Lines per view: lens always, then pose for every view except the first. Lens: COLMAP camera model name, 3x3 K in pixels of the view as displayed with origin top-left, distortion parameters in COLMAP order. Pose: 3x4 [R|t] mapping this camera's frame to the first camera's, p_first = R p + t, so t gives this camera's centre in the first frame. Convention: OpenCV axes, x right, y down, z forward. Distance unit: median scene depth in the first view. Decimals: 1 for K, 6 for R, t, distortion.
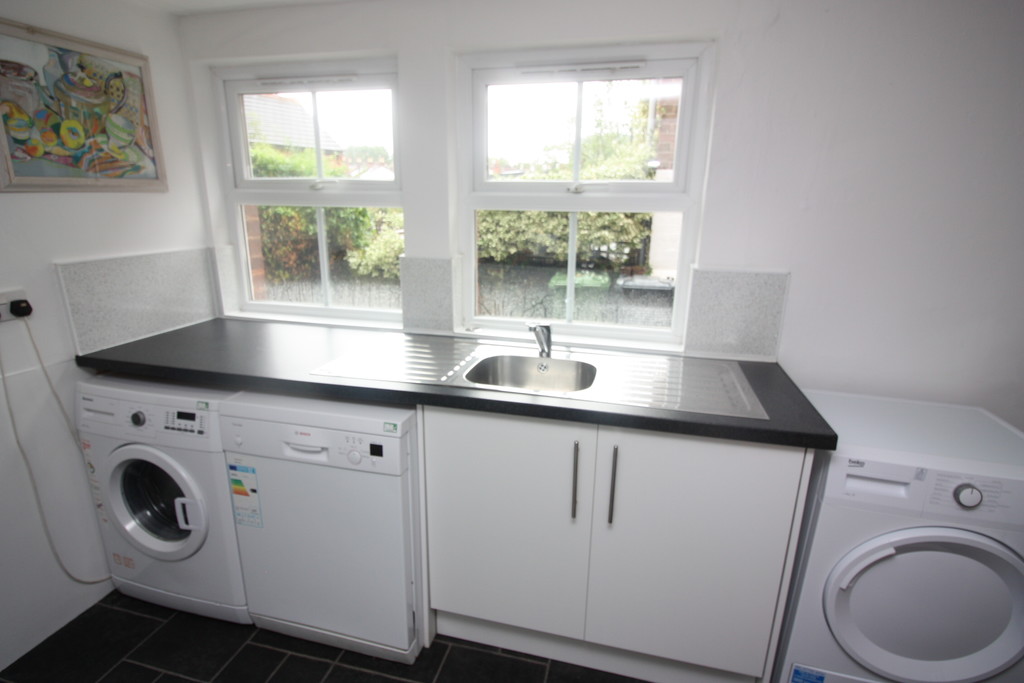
lens RADIAL K [[519.0, 0, 508.0], [0, 519.0, 344.5], [0, 0, 1]] dist [-0.002713, -0.010160]
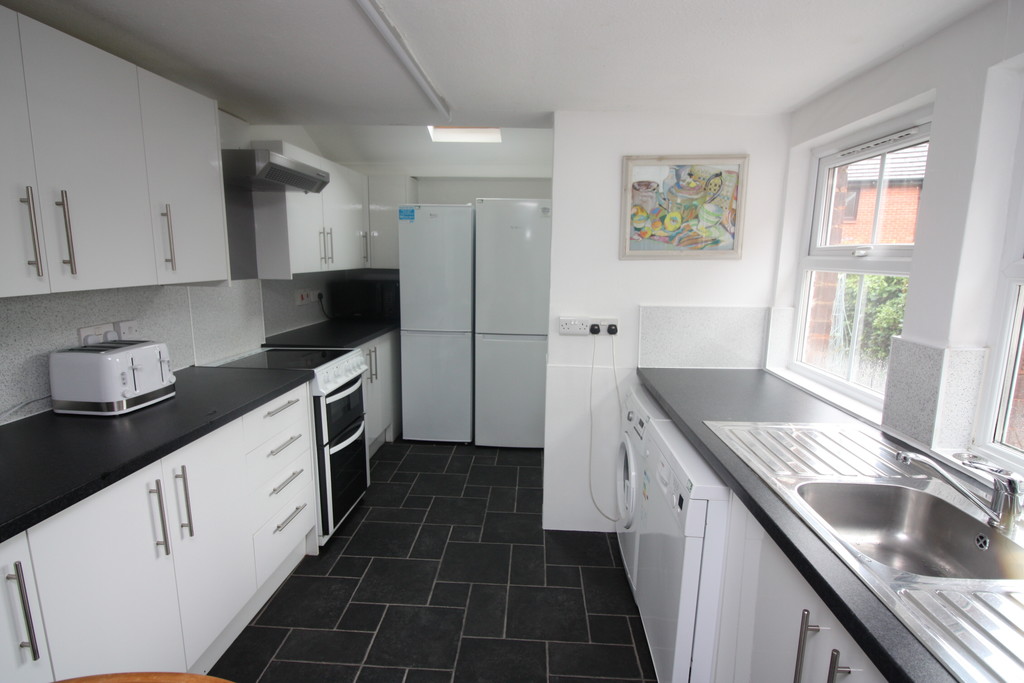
lens RADIAL K [[506.5, 0, 512.0], [0, 506.5, 341.5], [0, 0, 1]] dist [0.000597, -0.000313]
pose [[0.210620, 0.152579, -0.965587, 0.485963], [-0.267007, 0.959165, 0.093323, -0.088112], [0.940397, 0.238163, 0.242759, 0.283352]]
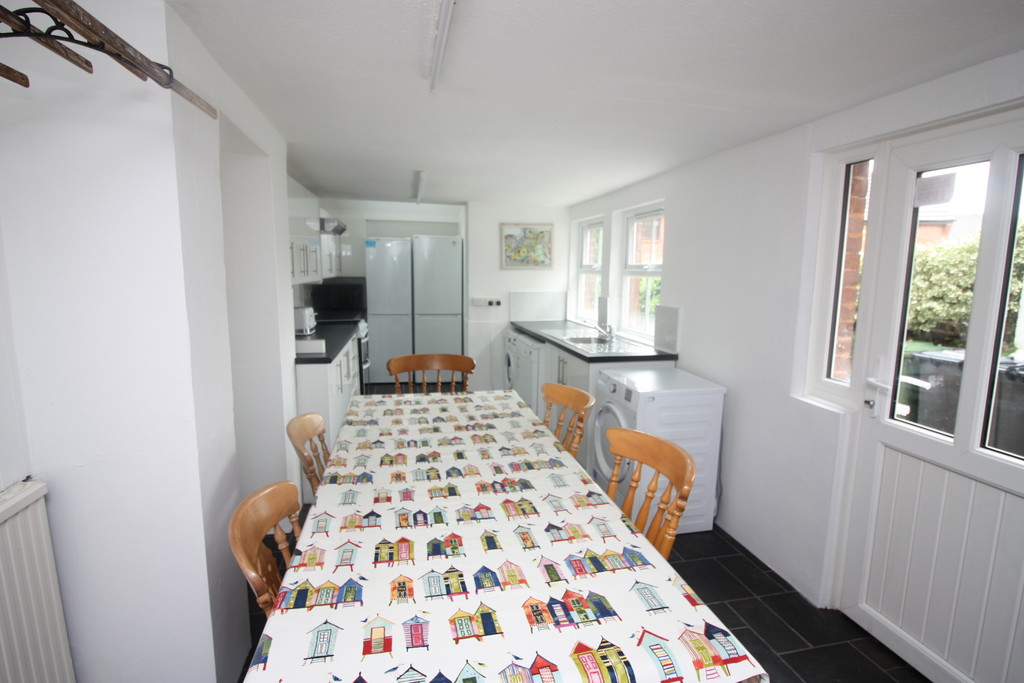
lens RADIAL K [[506.5, 0, 512.0], [0, 506.5, 341.5], [0, 0, 1]] dist [0.000597, -0.000313]
pose [[0.455281, 0.116126, -0.882743, 1.897063], [-0.237194, 0.971447, 0.005461, 0.124274], [0.858172, 0.206894, 0.469825, -0.418078]]
